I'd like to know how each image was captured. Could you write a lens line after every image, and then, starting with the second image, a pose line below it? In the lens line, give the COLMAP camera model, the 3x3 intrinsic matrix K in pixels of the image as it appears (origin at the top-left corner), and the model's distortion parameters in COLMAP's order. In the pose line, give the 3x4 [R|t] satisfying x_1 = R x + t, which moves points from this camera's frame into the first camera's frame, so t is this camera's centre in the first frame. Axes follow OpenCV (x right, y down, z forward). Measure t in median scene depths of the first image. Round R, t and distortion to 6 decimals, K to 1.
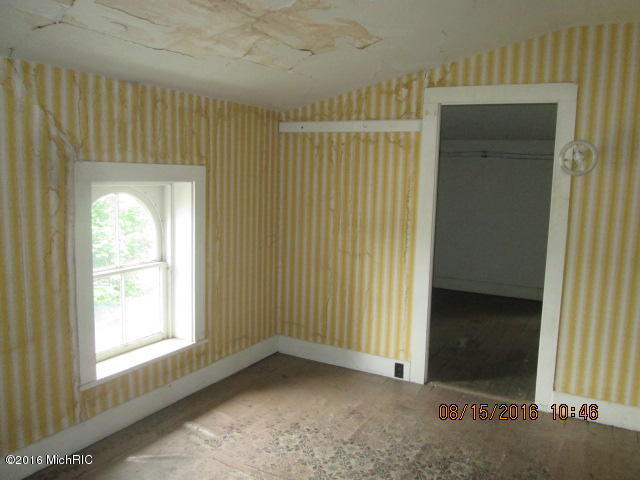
lens RADIAL K [[530.8, 0, 322.7], [0, 530.8, 242.4], [0, 0, 1]] dist [-0.043481, 0.007681]
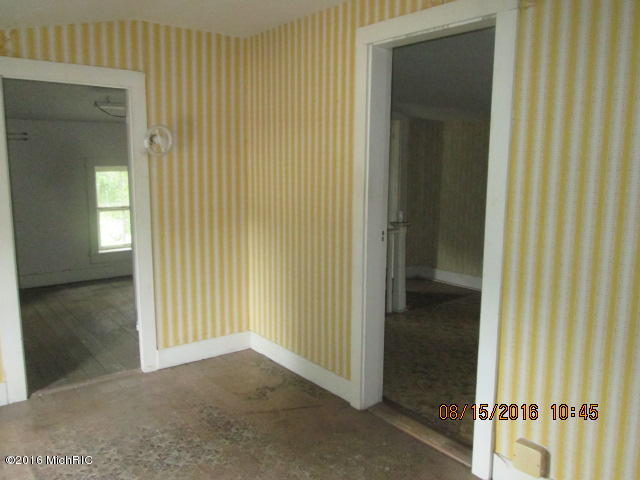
lens RADIAL K [[530.8, 0, 322.7], [0, 530.8, 242.4], [0, 0, 1]] dist [-0.043481, 0.007681]
pose [[0.389652, -0.162360, 0.906538, -0.369969], [0.124843, 0.984564, 0.122674, -0.033150], [-0.912461, 0.065374, 0.403906, 0.192166]]
